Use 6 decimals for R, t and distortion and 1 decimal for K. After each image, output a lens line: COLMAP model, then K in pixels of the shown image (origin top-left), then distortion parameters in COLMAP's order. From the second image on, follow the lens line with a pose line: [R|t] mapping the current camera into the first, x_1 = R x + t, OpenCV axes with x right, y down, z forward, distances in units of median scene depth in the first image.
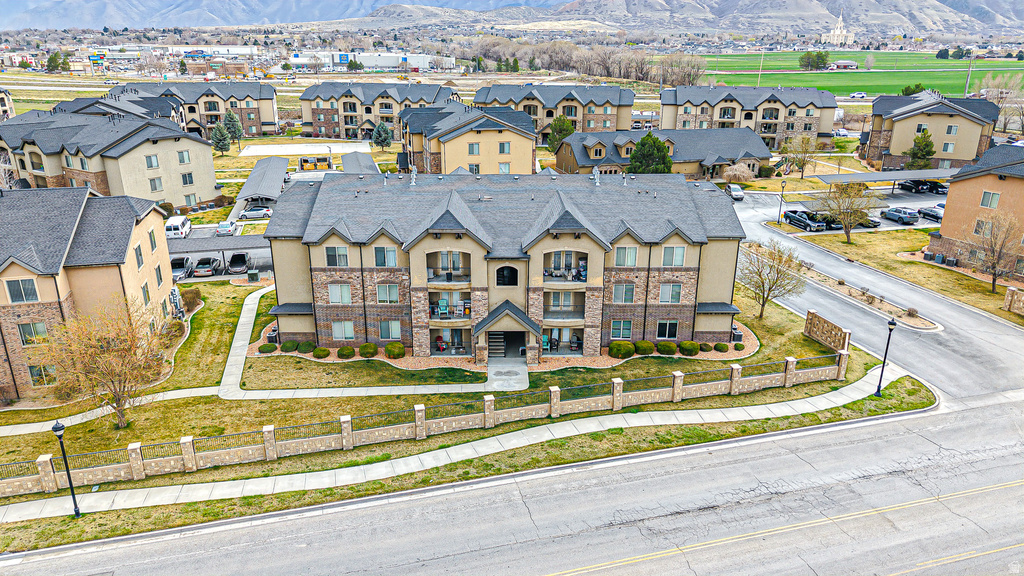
lens RADIAL K [[684.9, 0, 515.3], [0, 684.9, 291.2], [0, 0, 1]] dist [0.018517, -0.023986]
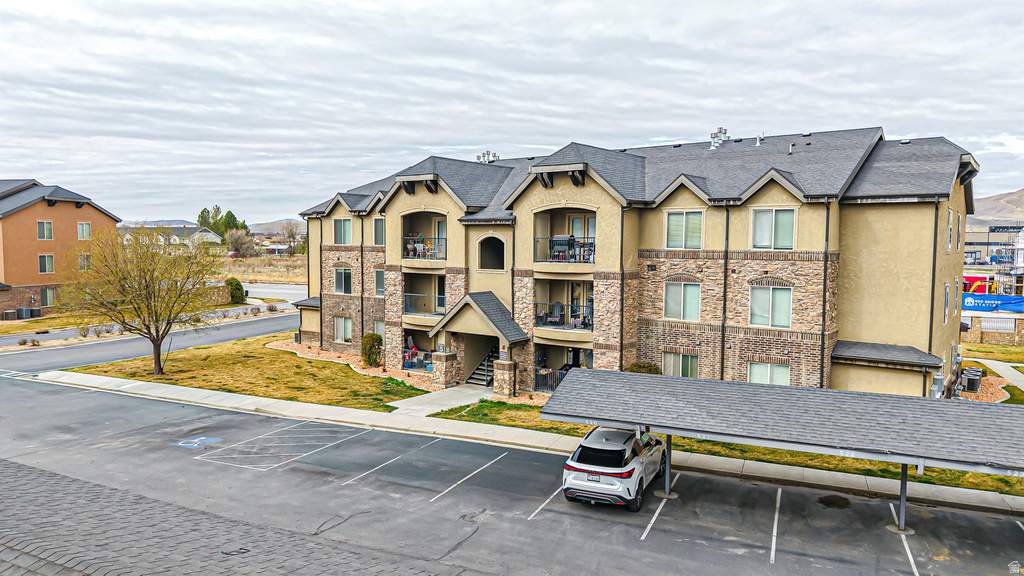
lens RADIAL K [[684.9, 0, 515.7], [0, 684.9, 315.3], [0, 0, 1]] dist [0.018517, -0.023986]
pose [[0.776781, 0.059562, -0.626949, 0.414498], [-0.217368, 0.959696, -0.178142, 0.145195], [0.591070, 0.274656, 0.758420, 0.534345]]
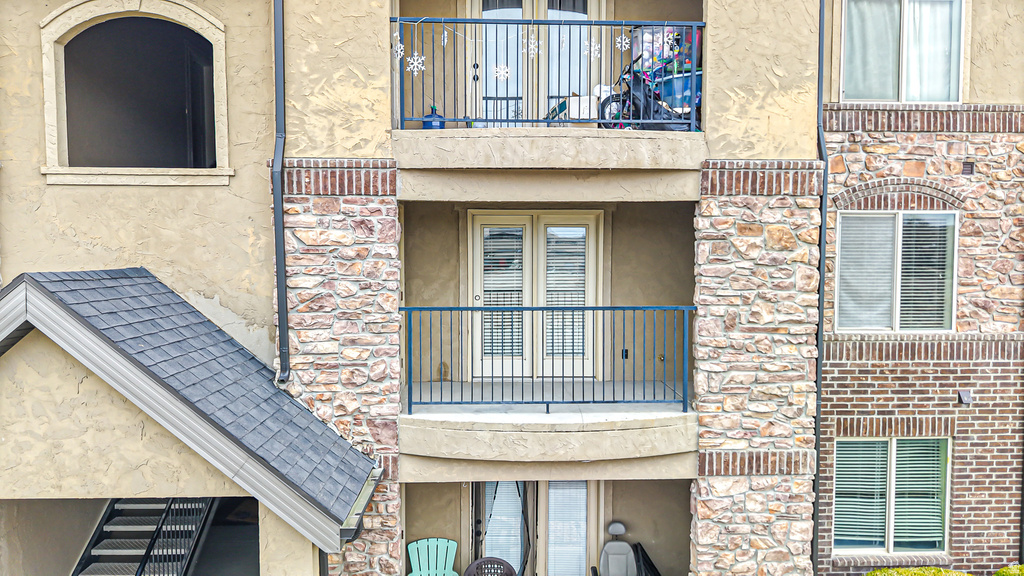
lens RADIAL K [[684.9, 0, 515.4], [0, 684.9, 289.5], [0, 0, 1]] dist [0.018517, -0.023986]
pose [[0.999656, -0.011552, 0.023560, 0.061233], [0.017896, 0.956808, -0.290168, 0.058435], [-0.019191, 0.290490, 0.956686, 0.873104]]
